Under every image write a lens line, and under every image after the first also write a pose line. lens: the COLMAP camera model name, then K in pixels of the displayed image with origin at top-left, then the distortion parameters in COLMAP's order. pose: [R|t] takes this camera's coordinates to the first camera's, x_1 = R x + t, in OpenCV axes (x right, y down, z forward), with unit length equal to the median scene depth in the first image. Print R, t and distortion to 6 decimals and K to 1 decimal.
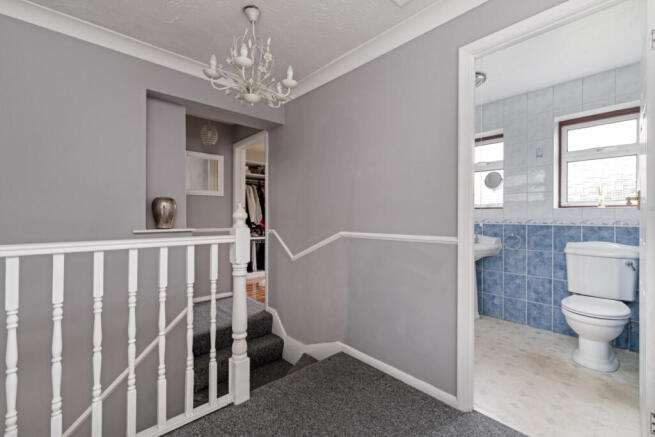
lens RADIAL K [[278.8, 0, 328.1], [0, 278.8, 215.7], [0, 0, 1]] dist [-0.000082, -0.000200]
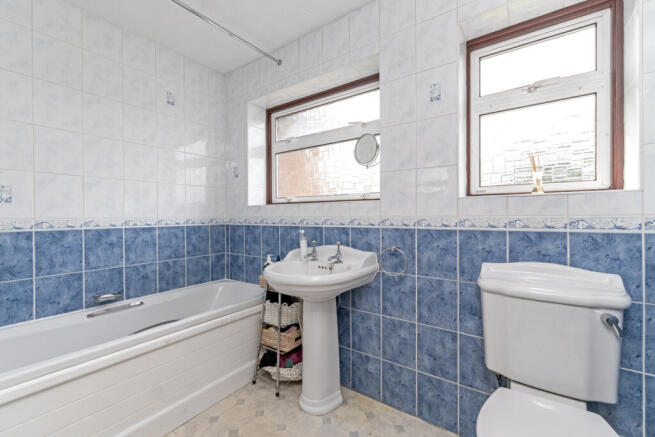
lens RADIAL K [[278.7, 0, 326.4], [0, 278.7, 216.7], [0, 0, 1]] dist [0.002252, -0.000418]
pose [[0.974654, -0.014860, 0.223222, 0.433866], [0.012721, 0.999858, 0.011018, 0.001250], [-0.223355, -0.007899, 0.974705, 0.527041]]
